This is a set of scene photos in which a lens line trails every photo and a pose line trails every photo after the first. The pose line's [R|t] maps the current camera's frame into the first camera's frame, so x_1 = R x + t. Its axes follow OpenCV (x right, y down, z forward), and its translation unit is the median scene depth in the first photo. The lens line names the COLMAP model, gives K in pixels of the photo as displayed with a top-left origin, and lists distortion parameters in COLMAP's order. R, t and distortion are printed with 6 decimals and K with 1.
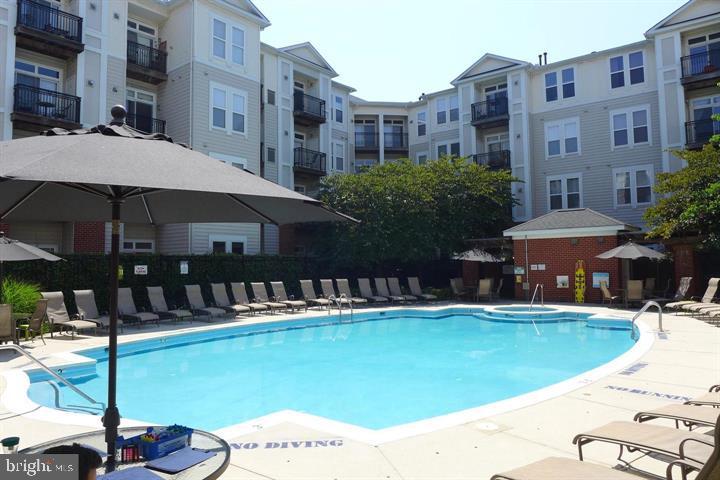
lens RADIAL K [[519.6, 0, 359.8], [0, 519.6, 213.6], [0, 0, 1]] dist [-0.023046, 0.001663]
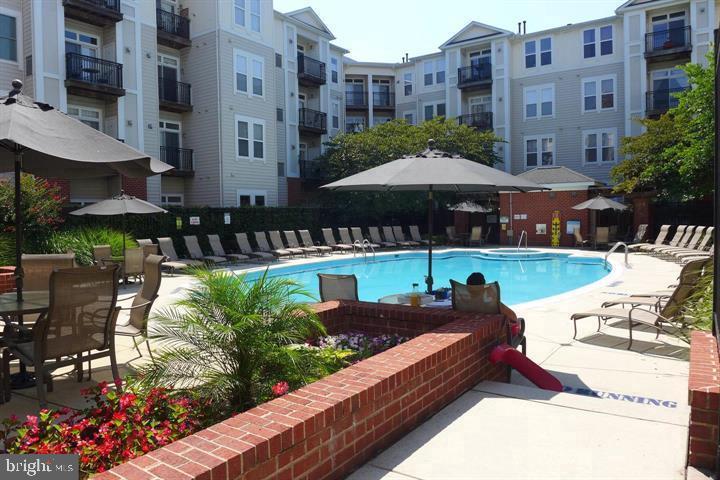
lens RADIAL K [[519.6, 0, 359.8], [0, 519.6, 213.6], [0, 0, 1]] dist [-0.023046, 0.001663]
pose [[0.996779, -0.003827, 0.080102, -0.109939], [-0.003862, 0.995411, 0.095610, -0.014274], [-0.080100, -0.095611, 0.992191, -0.132879]]
